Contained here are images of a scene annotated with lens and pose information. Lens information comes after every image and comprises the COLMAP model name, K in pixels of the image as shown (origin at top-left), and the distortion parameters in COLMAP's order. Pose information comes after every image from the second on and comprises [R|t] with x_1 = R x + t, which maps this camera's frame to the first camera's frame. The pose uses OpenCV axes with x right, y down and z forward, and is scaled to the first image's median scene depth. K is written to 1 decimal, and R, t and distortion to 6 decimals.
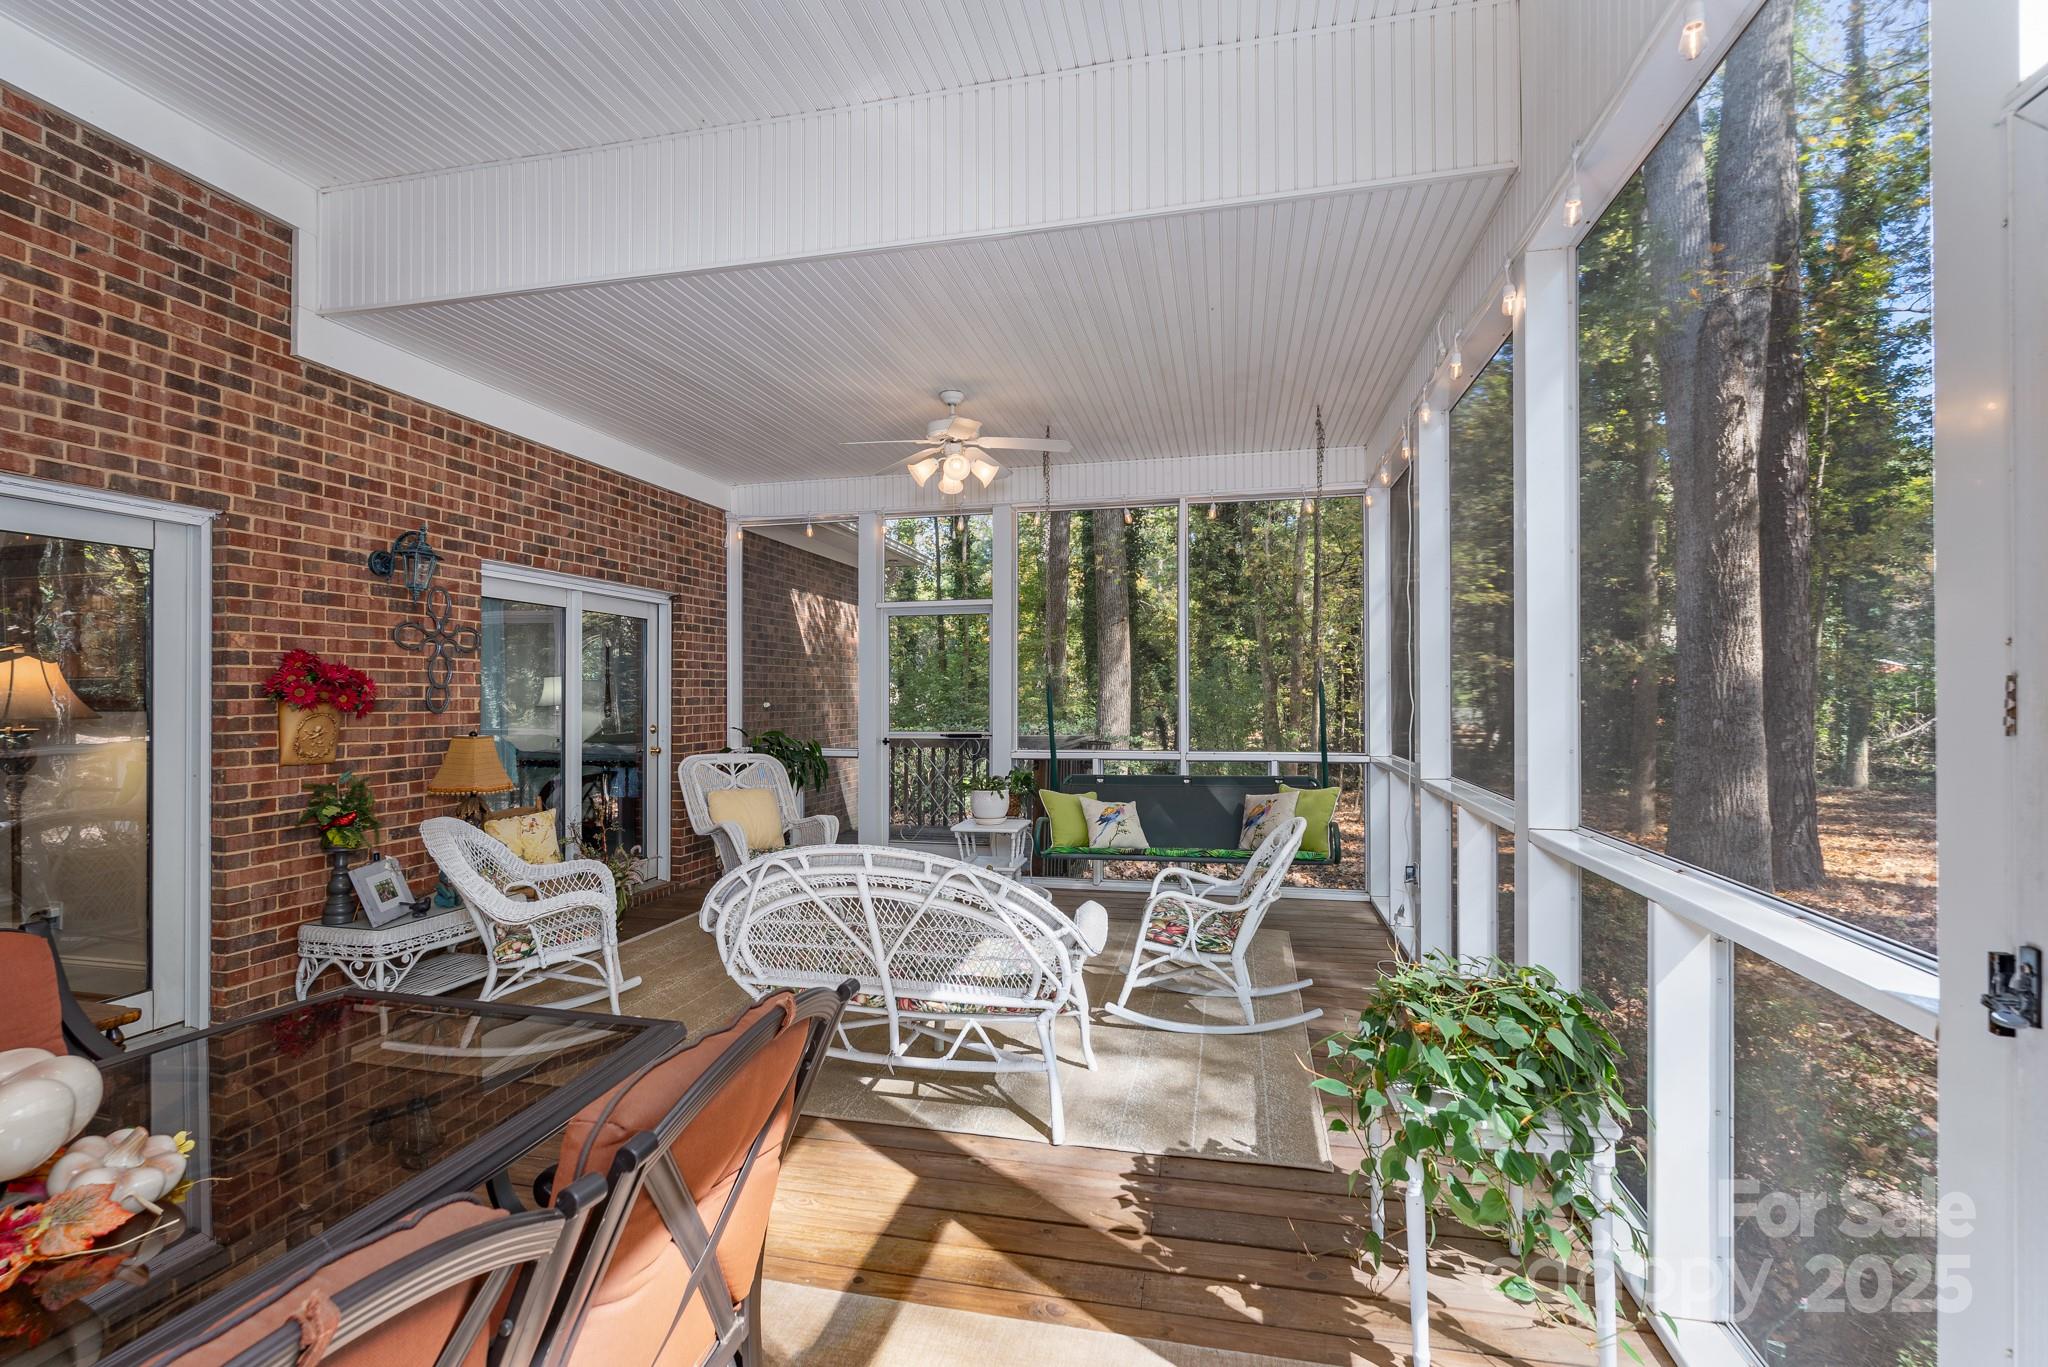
lens RADIAL K [[907.3, 0, 1028.2], [0, 907.3, 687.2], [0, 0, 1]] dist [-0.001589, -0.000520]
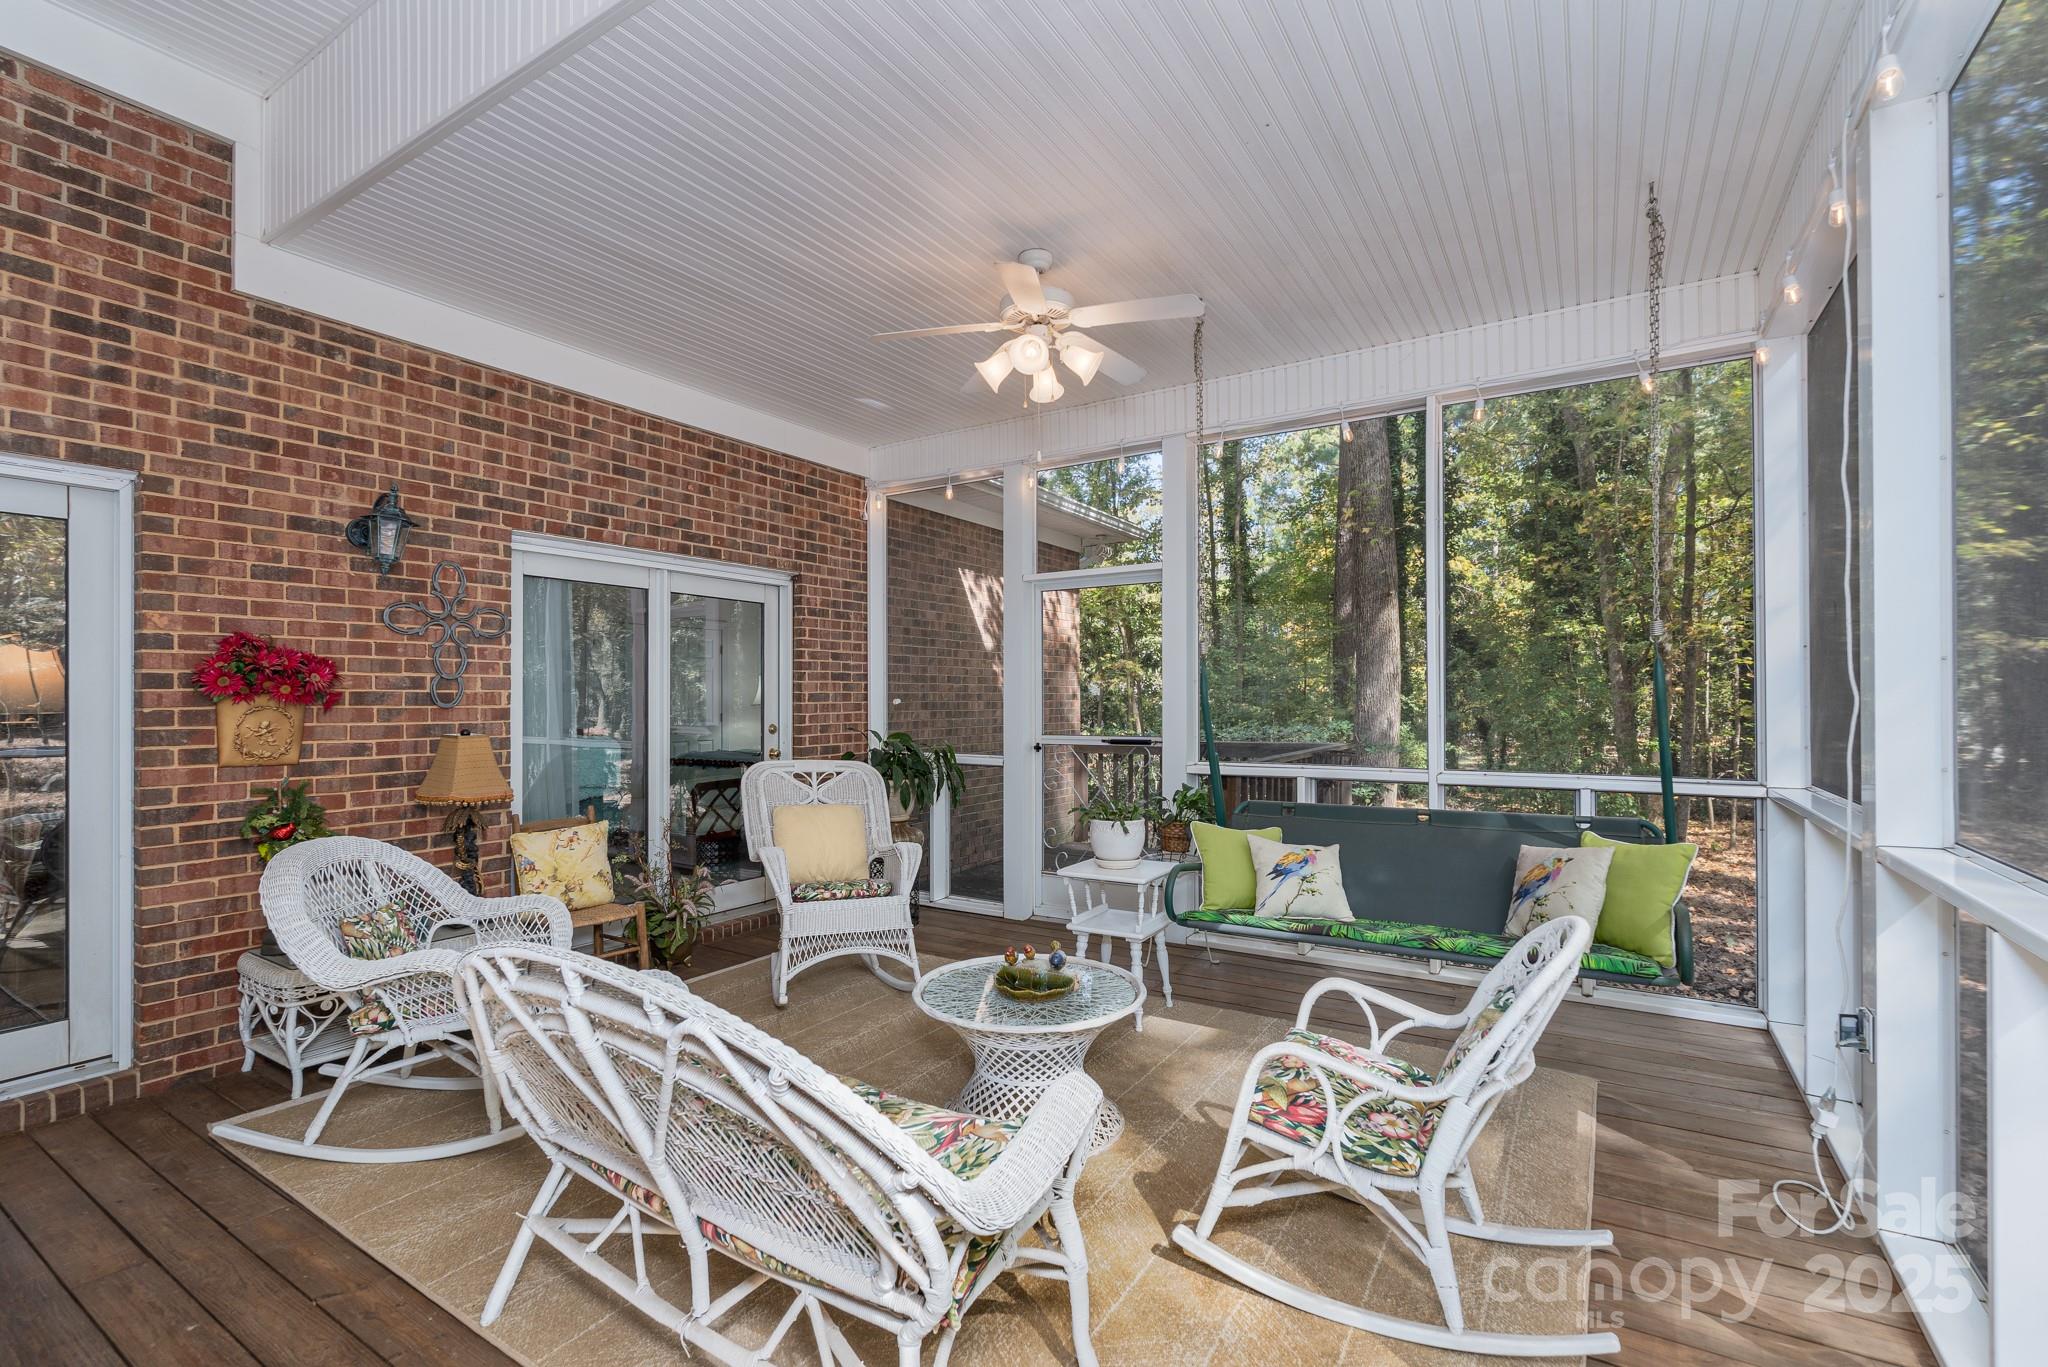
lens RADIAL K [[907.3, 0, 1025.2], [0, 907.3, 691.9], [0, 0, 1]] dist [-0.001589, -0.000520]
pose [[0.942418, -0.002468, -0.334429, 0.164951], [0.003500, 0.999991, 0.002485, 0.013867], [0.334420, -0.003512, 0.942417, 0.388761]]
